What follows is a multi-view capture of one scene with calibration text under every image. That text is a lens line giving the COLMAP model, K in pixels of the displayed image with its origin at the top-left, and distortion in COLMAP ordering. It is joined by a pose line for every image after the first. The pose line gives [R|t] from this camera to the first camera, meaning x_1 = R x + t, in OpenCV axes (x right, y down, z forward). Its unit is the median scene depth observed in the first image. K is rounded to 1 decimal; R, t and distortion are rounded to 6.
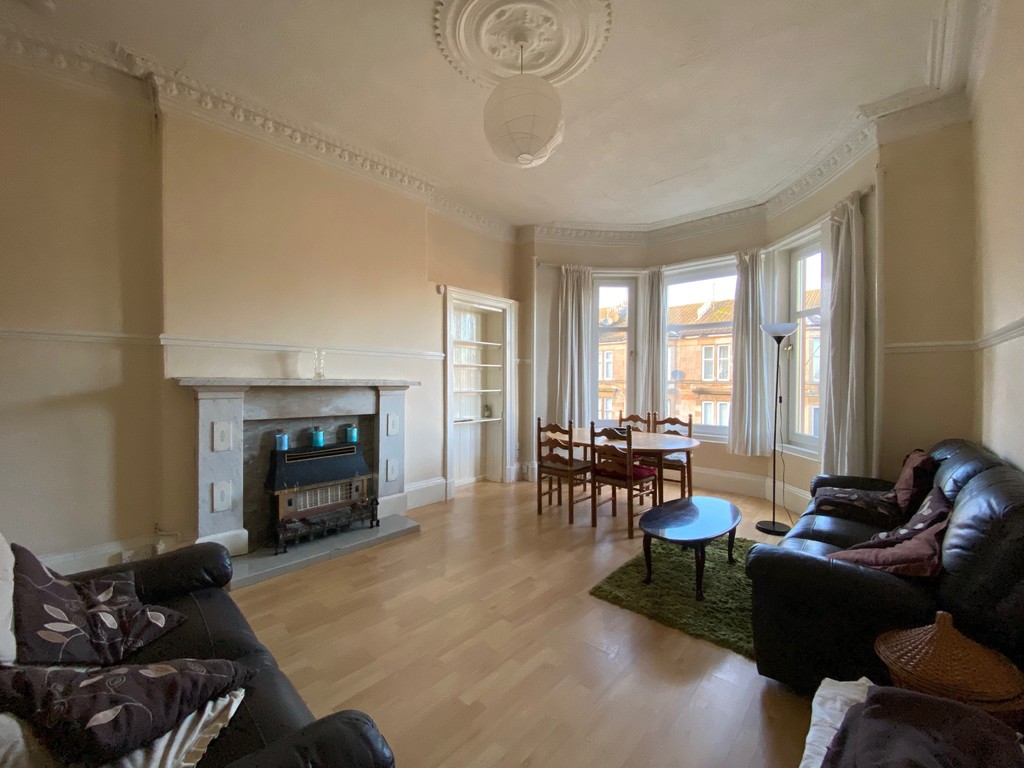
lens RADIAL K [[417.3, 0, 509.0], [0, 417.3, 386.5], [0, 0, 1]] dist [-0.000491, -0.000057]
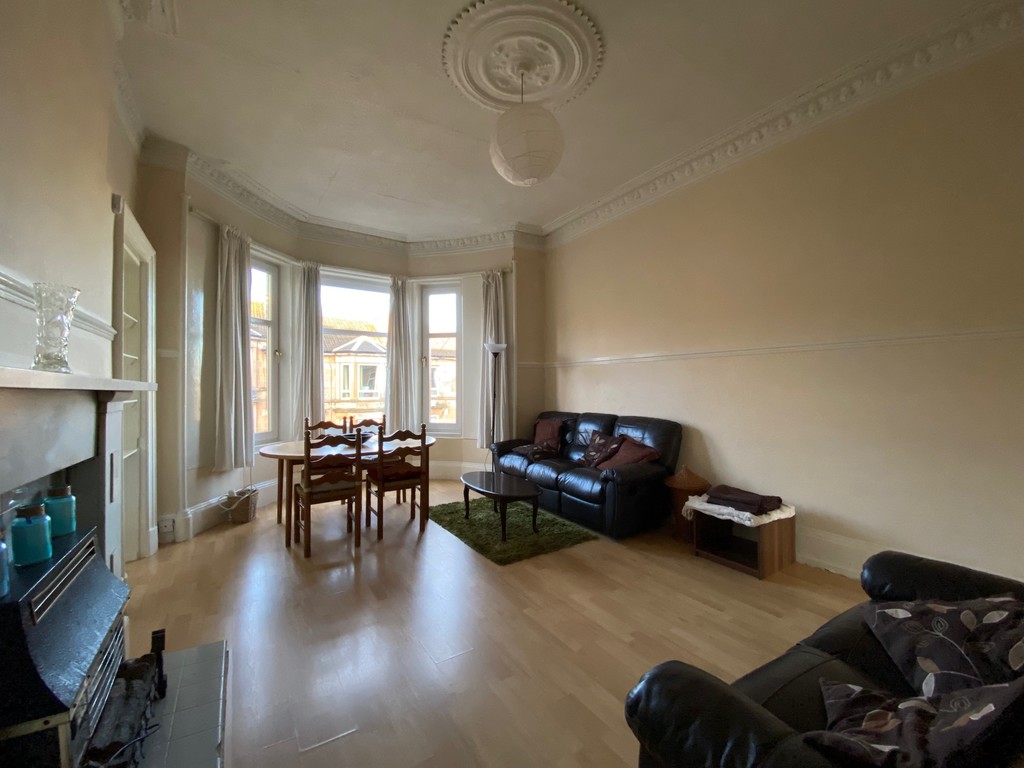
lens RADIAL K [[417.3, 0, 509.0], [0, 417.3, 386.5], [0, 0, 1]] dist [-0.000491, -0.000057]
pose [[0.261130, -0.000153, 0.965304, -0.522210], [0.006428, 0.999978, -0.001581, -0.003276], [-0.965282, 0.006618, 0.261126, 0.386627]]
